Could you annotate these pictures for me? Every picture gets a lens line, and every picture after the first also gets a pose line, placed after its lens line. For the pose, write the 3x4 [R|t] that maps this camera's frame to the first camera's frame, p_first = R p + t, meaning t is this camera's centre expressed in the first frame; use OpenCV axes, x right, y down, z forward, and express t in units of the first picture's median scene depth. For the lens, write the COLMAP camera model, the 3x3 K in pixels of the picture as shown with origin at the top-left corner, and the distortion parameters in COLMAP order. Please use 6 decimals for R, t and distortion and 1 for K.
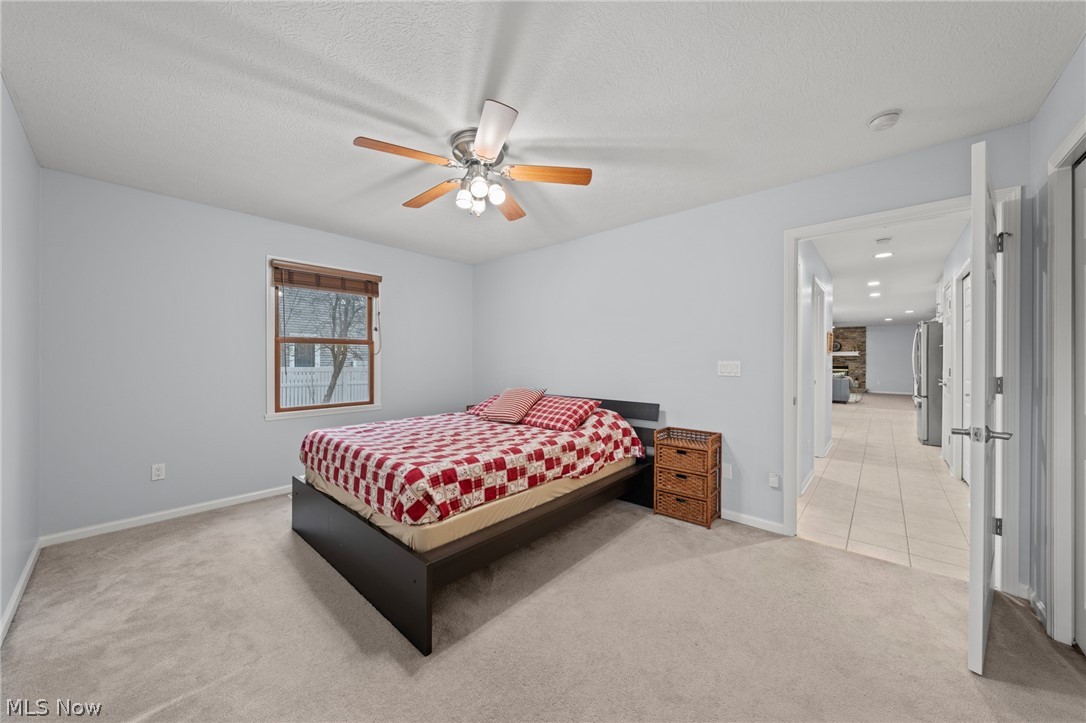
lens RADIAL K [[384.8, 0, 538.1], [0, 384.8, 358.9], [0, 0, 1]] dist [-0.010069, 0.000011]
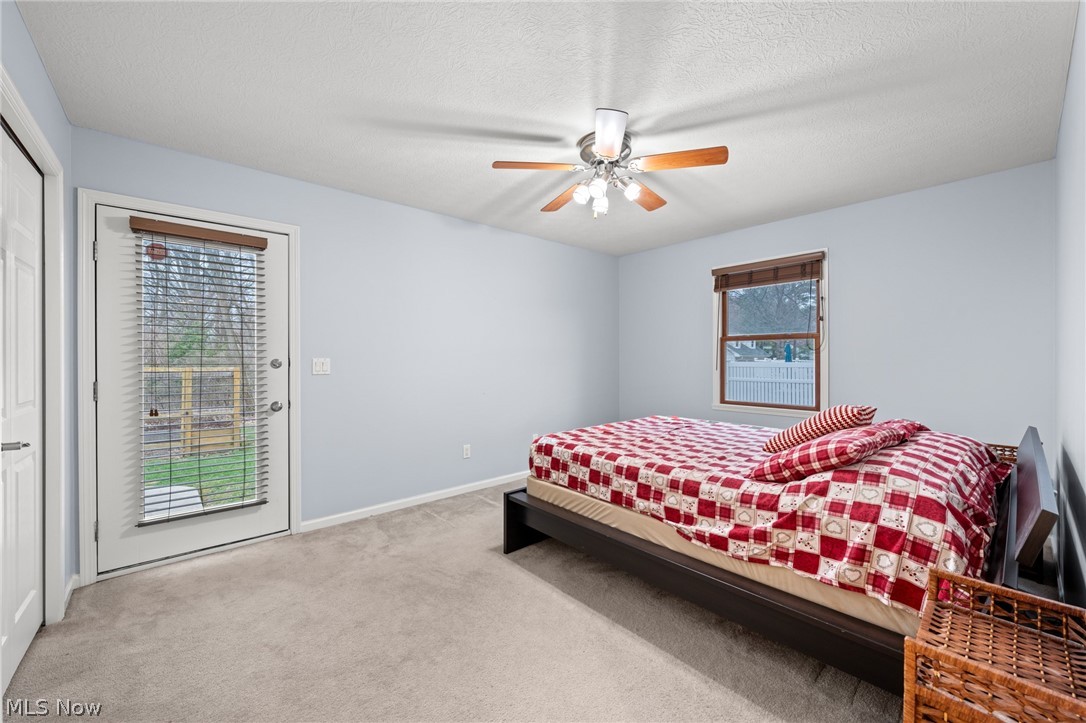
lens RADIAL K [[420.5, 0, 539.6], [0, 420.5, 361.8], [0, 0, 1]] dist [0.001770, -0.000719]
pose [[-0.116313, 0.010003, -0.993162, 0.844593], [0.005034, 0.999942, 0.009482, 0.002567], [0.993200, -0.003897, -0.116357, 0.843155]]
